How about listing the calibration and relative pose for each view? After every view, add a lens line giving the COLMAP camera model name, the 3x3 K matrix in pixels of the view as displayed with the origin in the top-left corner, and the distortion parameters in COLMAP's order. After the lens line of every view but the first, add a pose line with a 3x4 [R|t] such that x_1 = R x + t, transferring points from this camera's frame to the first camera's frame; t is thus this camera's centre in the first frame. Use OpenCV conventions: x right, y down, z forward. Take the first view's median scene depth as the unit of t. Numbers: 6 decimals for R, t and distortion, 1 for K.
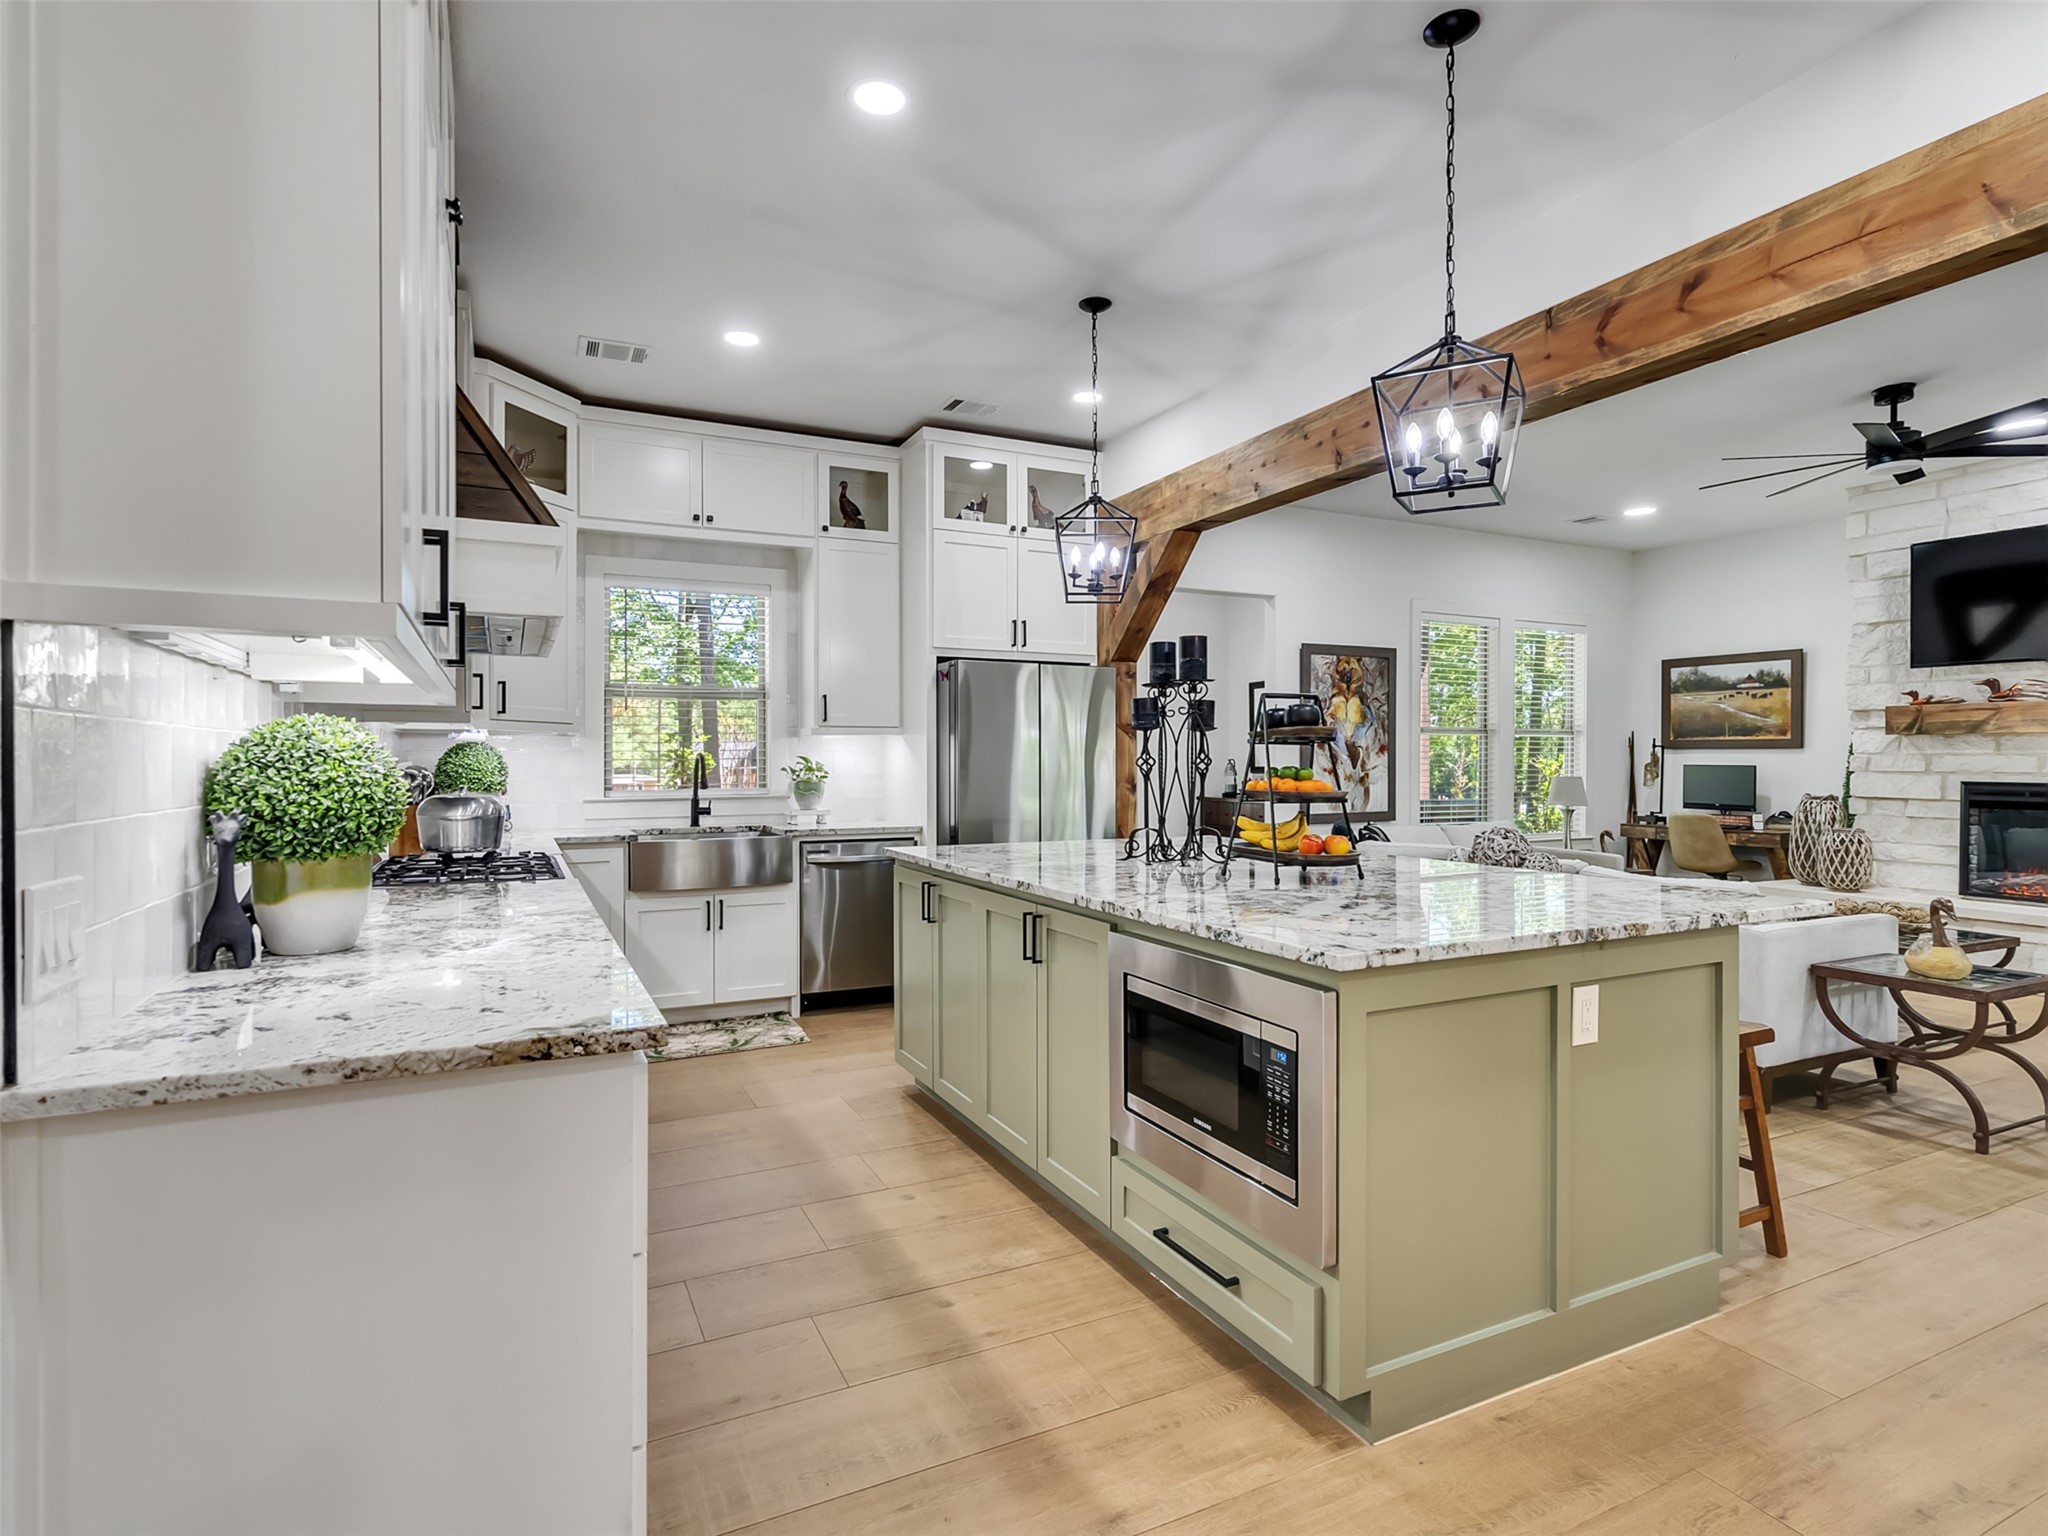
lens RADIAL K [[1046.7, 0, 1009.5], [0, 1046.7, 765.9], [0, 0, 1]] dist [-0.005360, 0.003308]
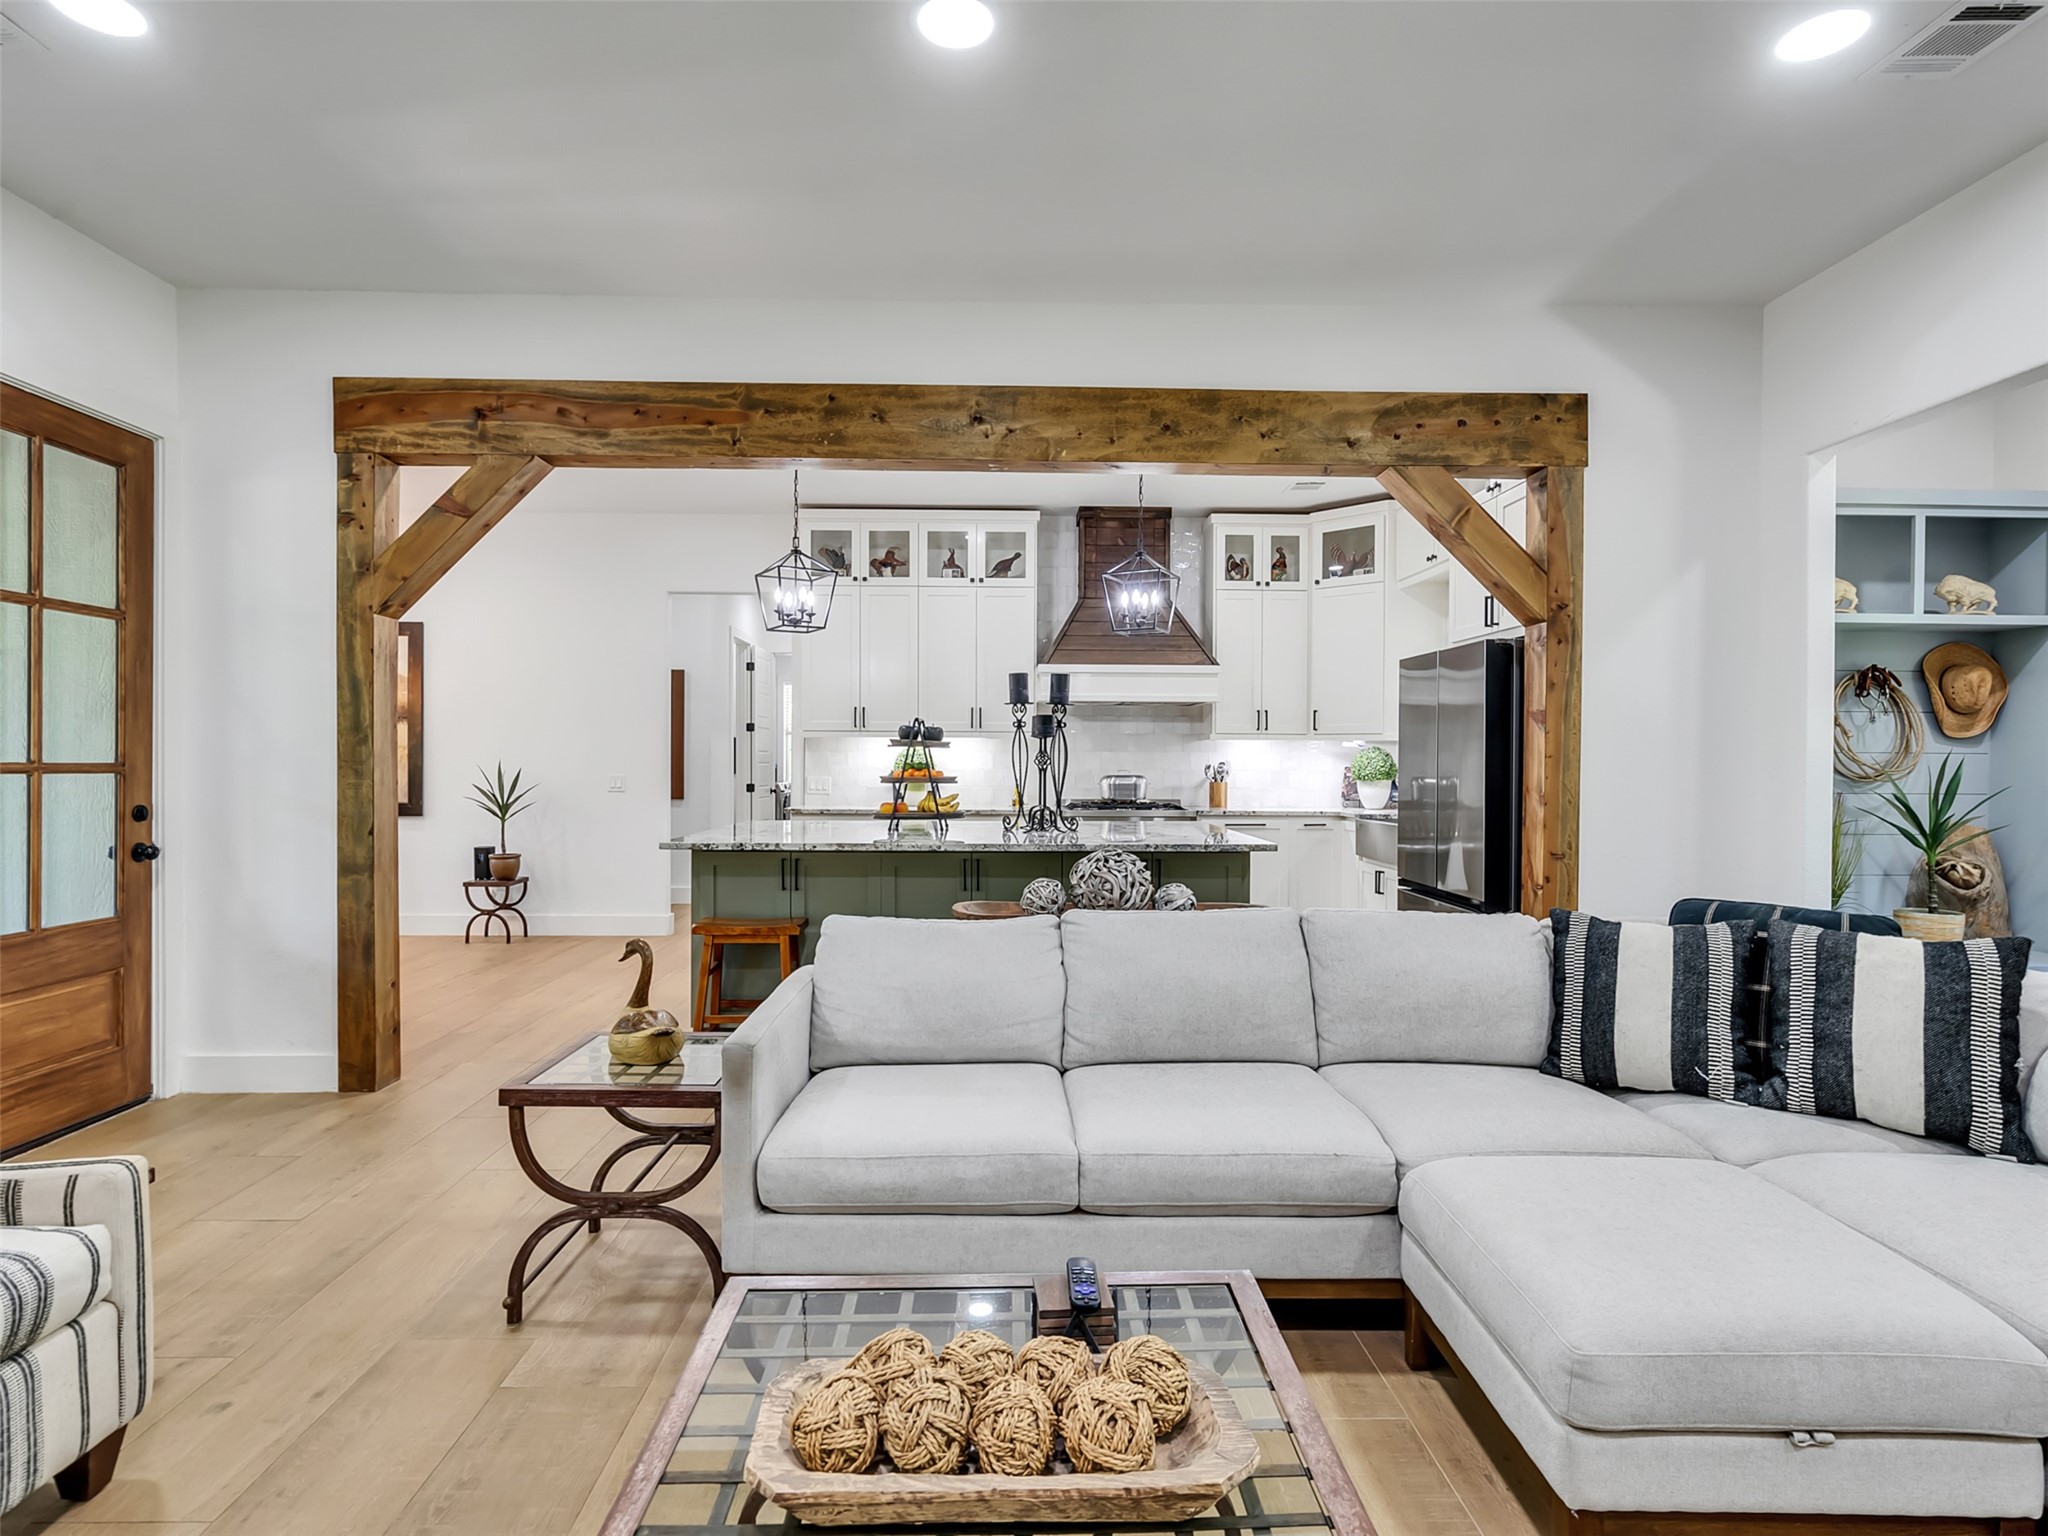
lens RADIAL K [[1046.7, 0, 1007.1], [0, 1046.7, 765.4], [0, 0, 1]] dist [-0.005360, 0.003308]
pose [[-0.414995, 0.005056, -0.909810, 1.091594], [-0.008325, 0.999922, 0.009354, -0.007090], [0.909785, 0.011456, -0.414921, 1.153755]]
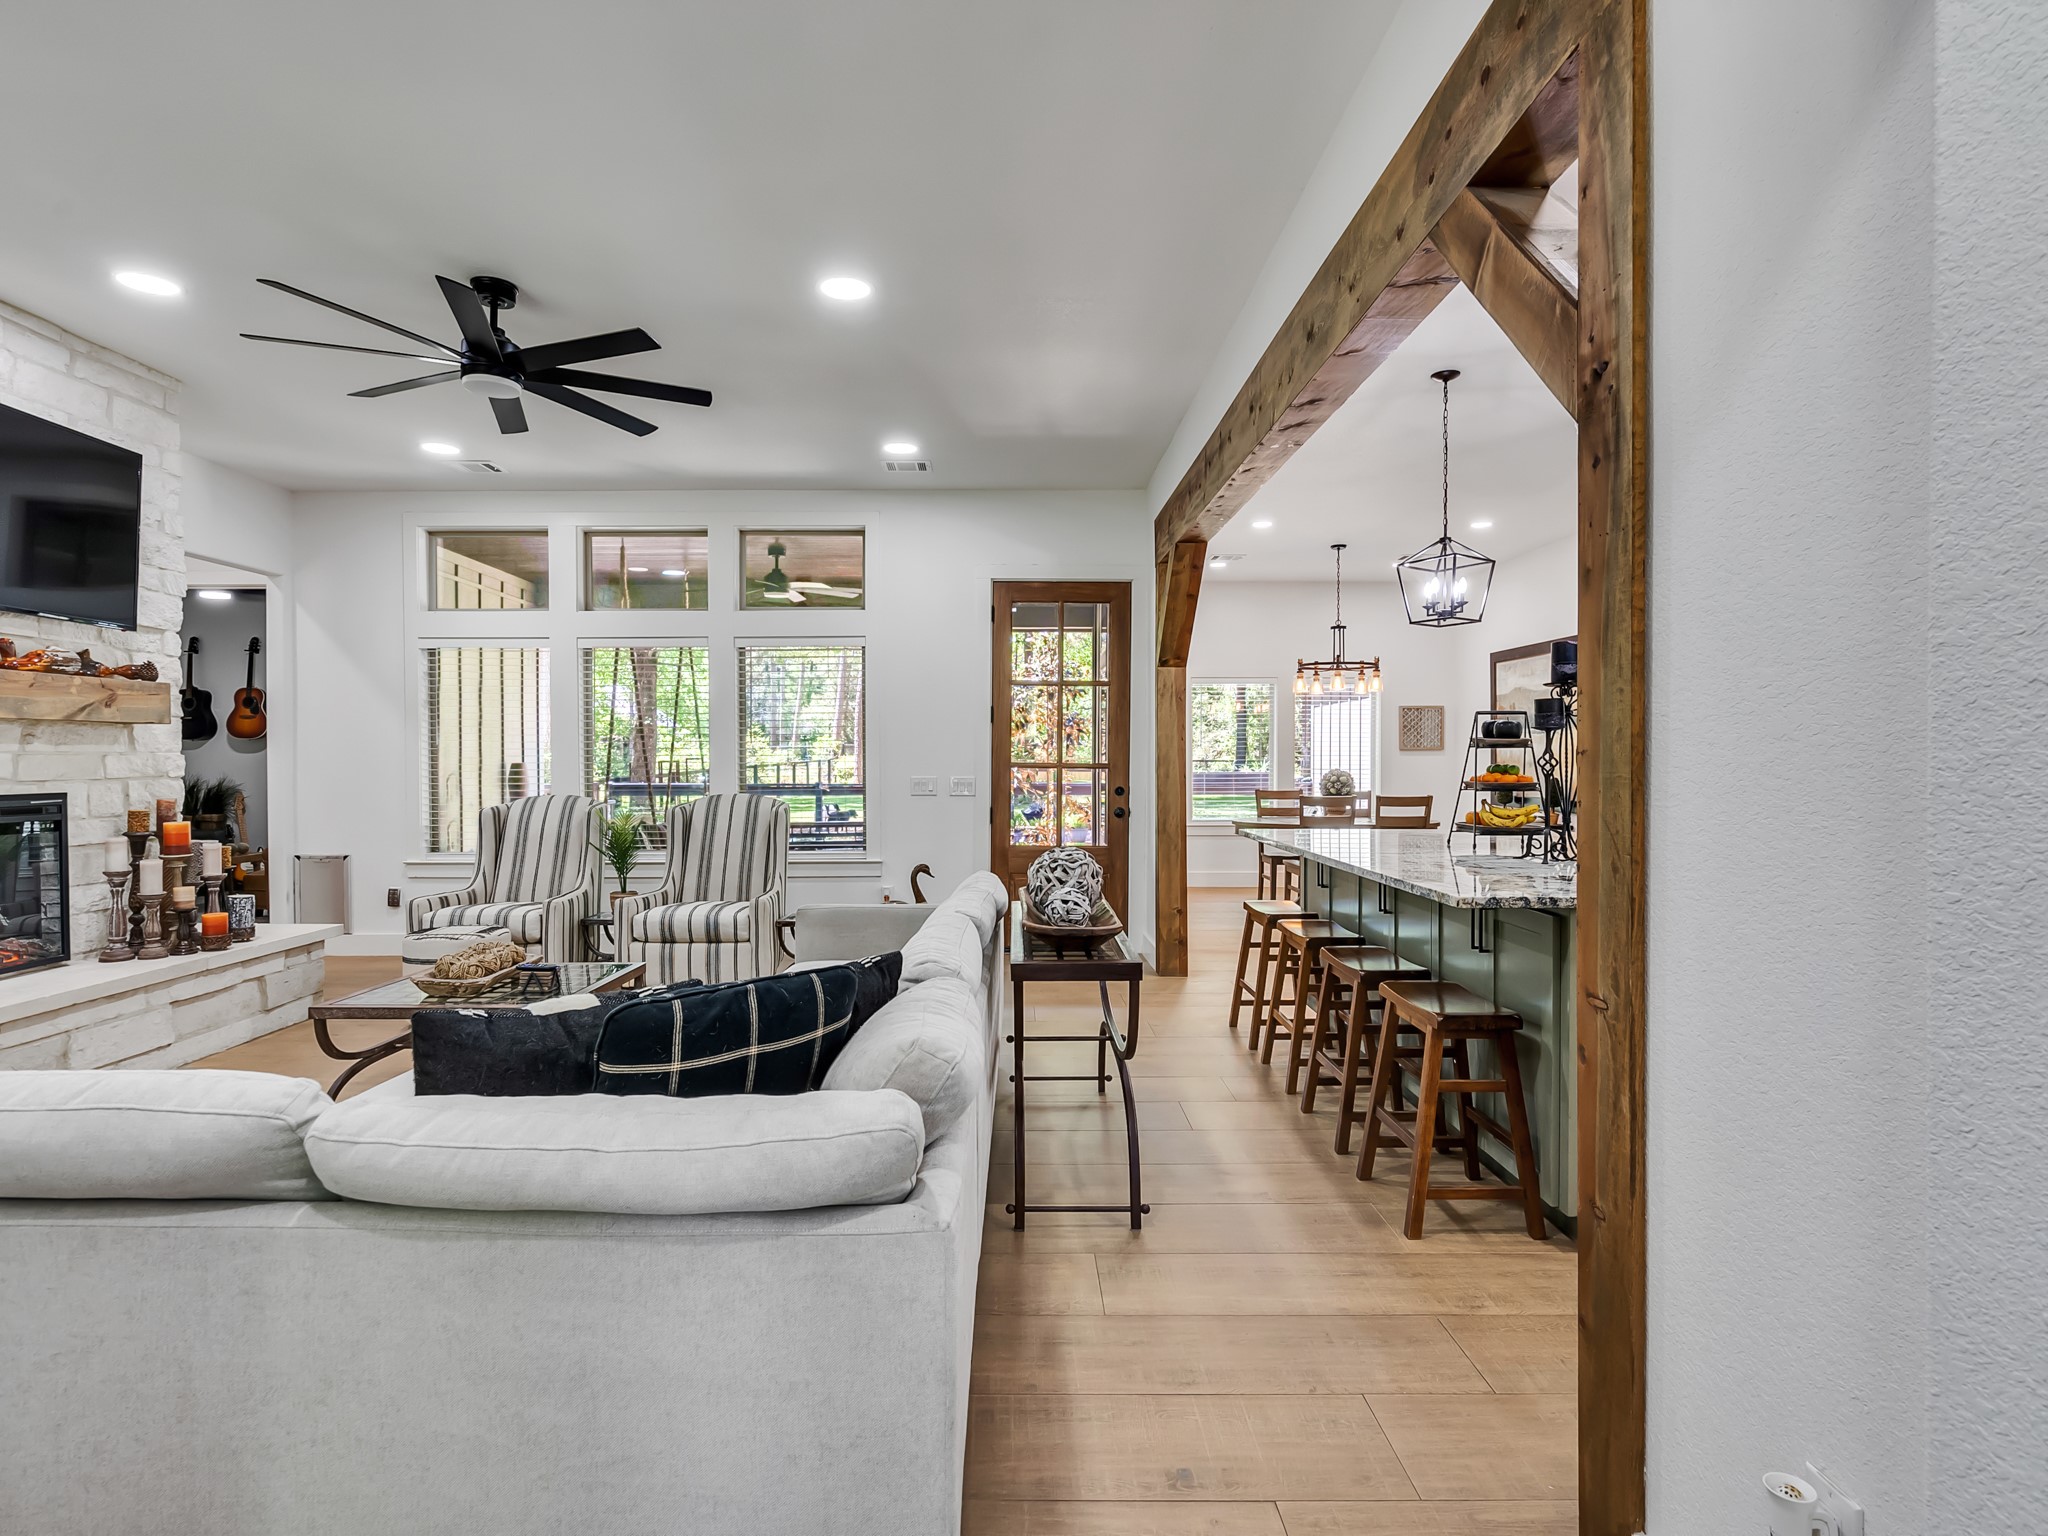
lens RADIAL K [[1046.7, 0, 1014.5], [0, 1046.7, 767.0], [0, 0, 1]] dist [-0.005360, 0.003308]
pose [[-0.903450, -0.003798, 0.428677, 0.163789], [0.002376, 0.999901, 0.013866, -0.011568], [-0.428688, 0.013546, -0.903351, 1.586776]]
